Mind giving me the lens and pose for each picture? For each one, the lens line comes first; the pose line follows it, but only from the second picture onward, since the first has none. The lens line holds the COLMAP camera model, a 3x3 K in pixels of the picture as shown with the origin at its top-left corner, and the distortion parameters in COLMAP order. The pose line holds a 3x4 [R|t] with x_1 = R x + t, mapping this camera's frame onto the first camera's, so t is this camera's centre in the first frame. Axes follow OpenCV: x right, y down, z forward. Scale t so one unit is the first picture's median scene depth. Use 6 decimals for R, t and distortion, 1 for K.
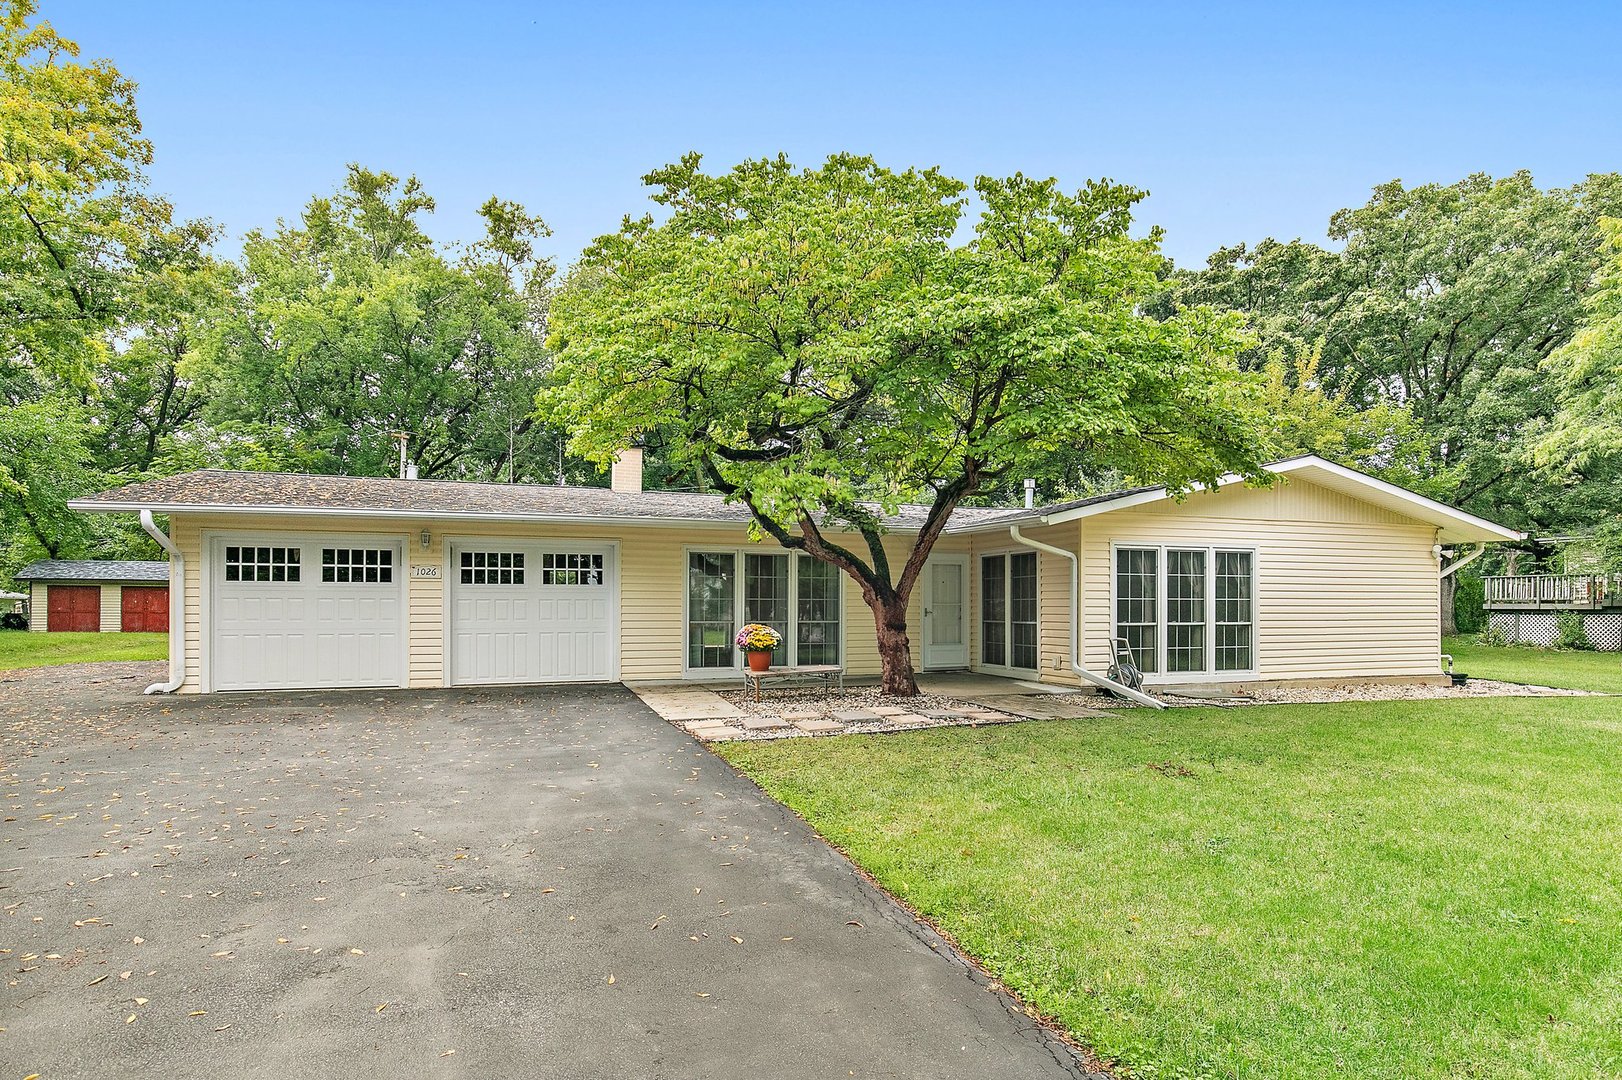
lens RADIAL K [[1000.4, 0, 812.8], [0, 1000.4, 605.9], [0, 0, 1]] dist [0.003085, 0.001195]
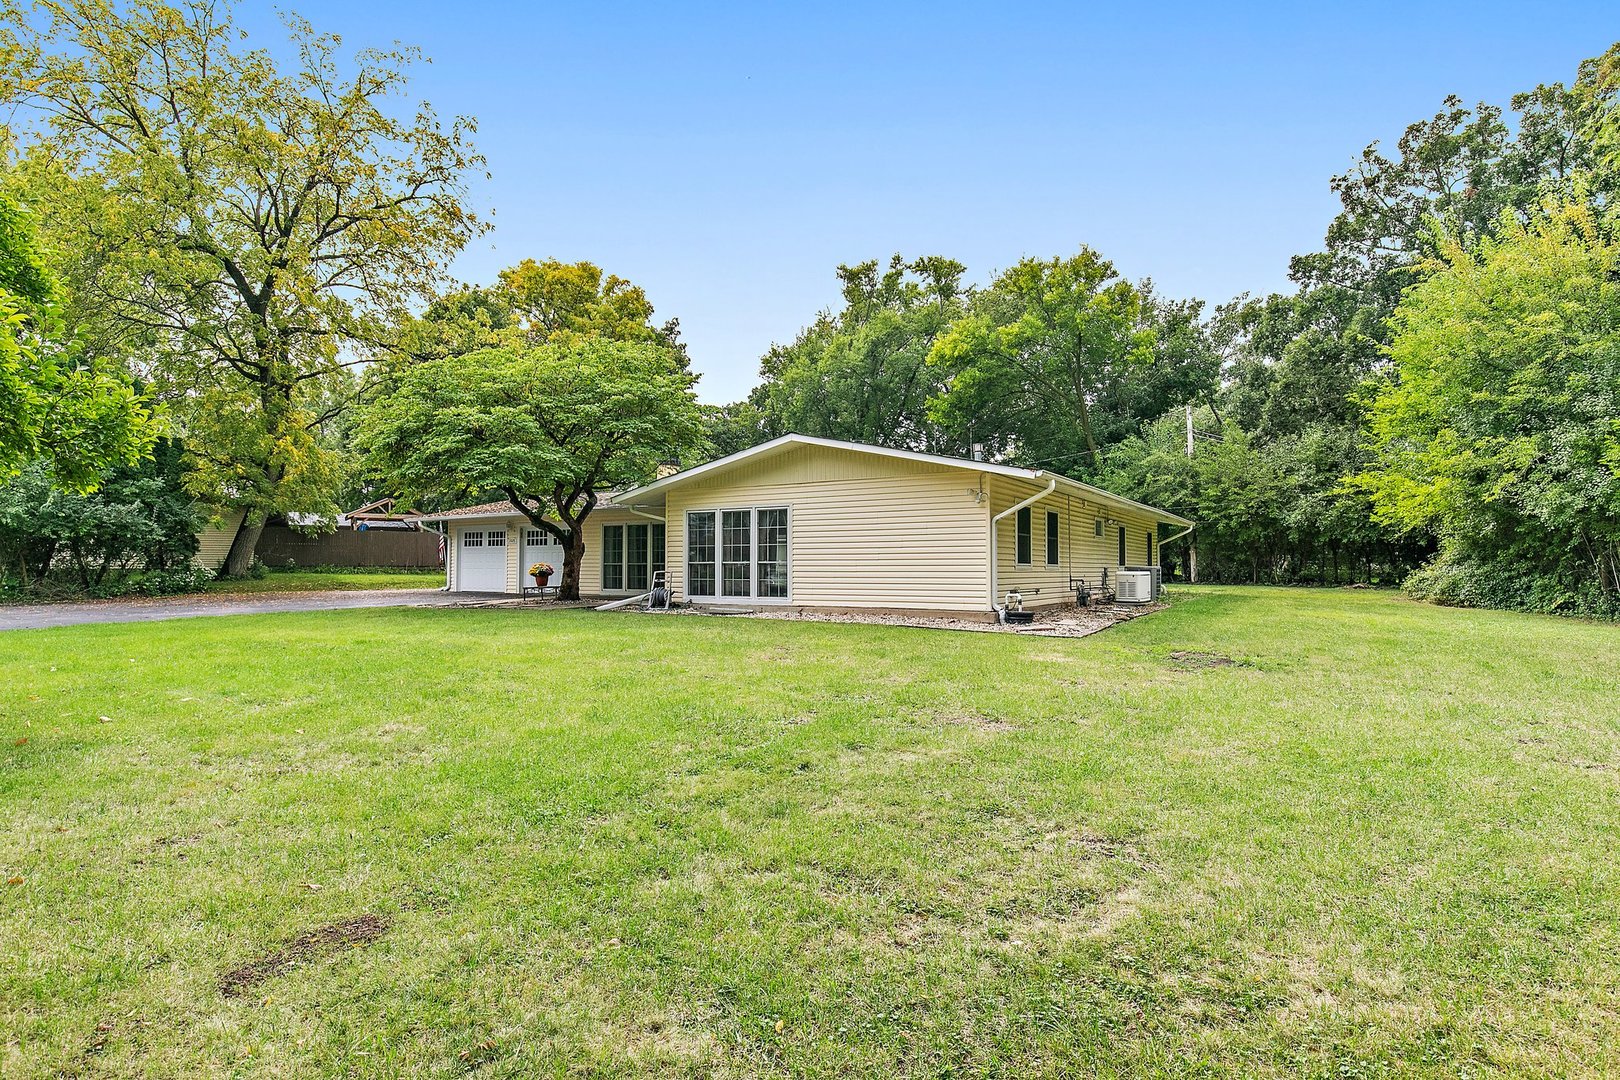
lens RADIAL K [[944.0, 0, 810.0], [0, 944.0, 540.0], [0, 0, 1]] dist [-0.004117, 0.002360]
pose [[0.556334, -0.023798, -0.830618, 1.547694], [0.010561, 0.999712, -0.021570, 0.015477], [0.830892, 0.003228, 0.556424, 0.339943]]
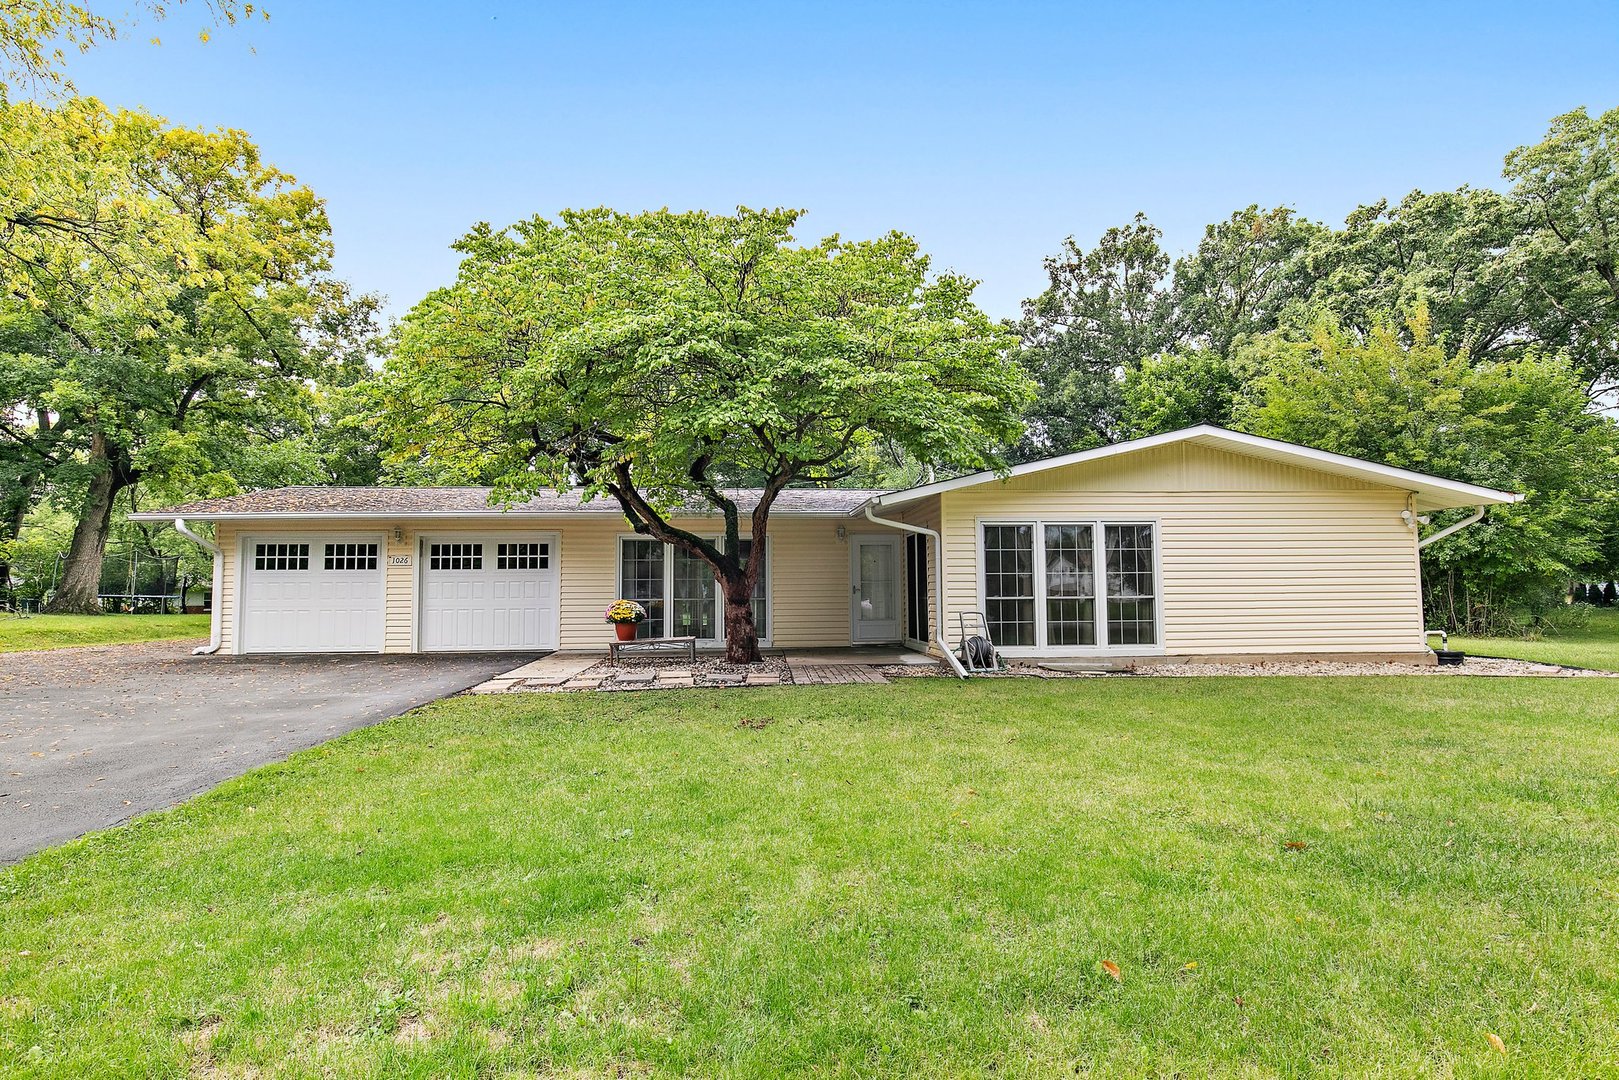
lens RADIAL K [[943.4, 0, 809.5], [0, 943.4, 540.0], [0, 0, 1]] dist [-0.004117, 0.002360]
pose [[0.957497, -0.025014, -0.287356, 0.396111], [0.010135, 0.998535, -0.053152, 0.007461], [0.288264, 0.047981, 0.956348, 0.011396]]
